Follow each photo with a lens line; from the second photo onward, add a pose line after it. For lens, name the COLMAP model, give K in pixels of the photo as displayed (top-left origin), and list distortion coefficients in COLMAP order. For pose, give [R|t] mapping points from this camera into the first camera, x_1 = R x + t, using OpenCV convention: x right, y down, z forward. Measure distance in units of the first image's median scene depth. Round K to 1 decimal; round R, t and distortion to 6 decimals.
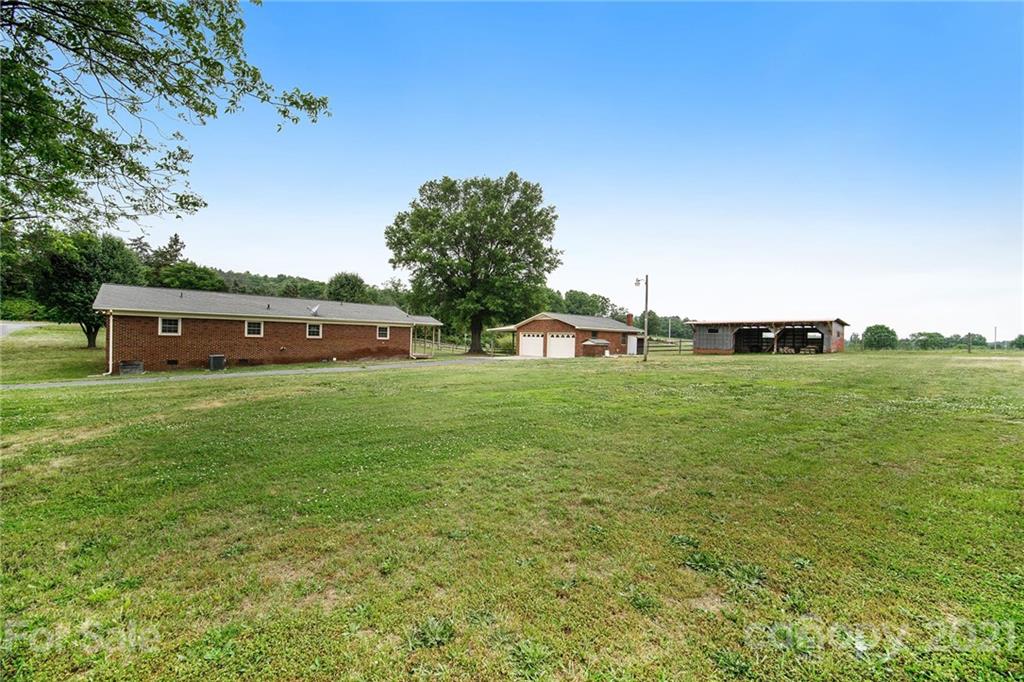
lens RADIAL K [[435.1, 0, 512.0], [0, 435.1, 341.0], [0, 0, 1]] dist [0.000793, 0.000159]
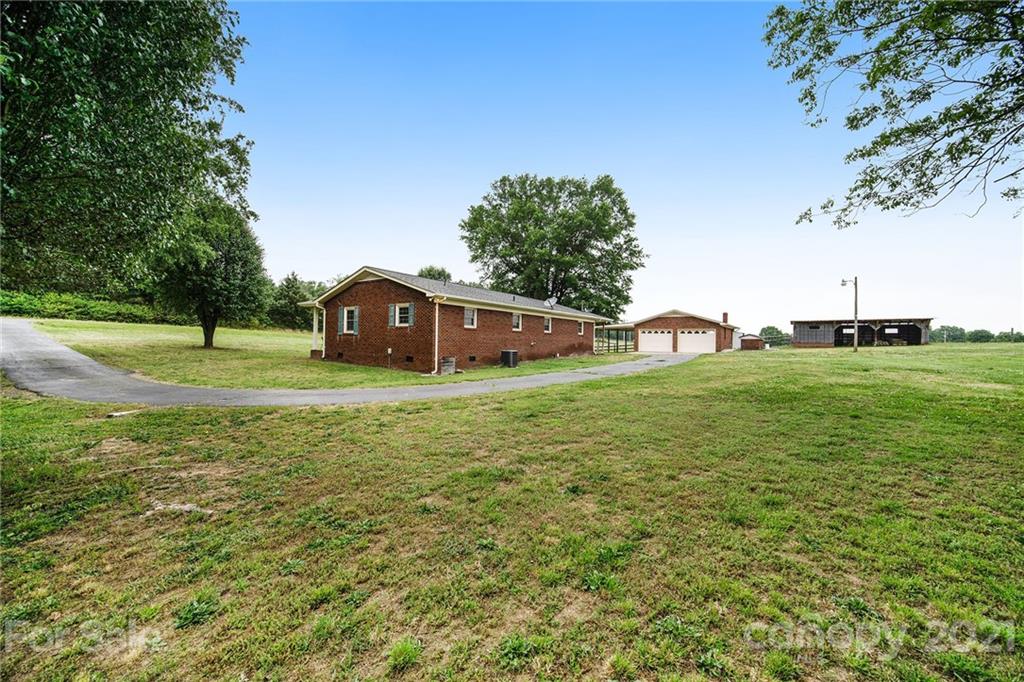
lens RADIAL K [[426.4, 0, 507.4], [0, 426.4, 340.1], [0, 0, 1]] dist [0.000700, 0.000076]
pose [[0.968195, -0.005993, 0.250126, -0.634644], [0.007769, 0.999951, -0.006115, 0.011677], [-0.250077, 0.007864, 0.968194, 0.098823]]
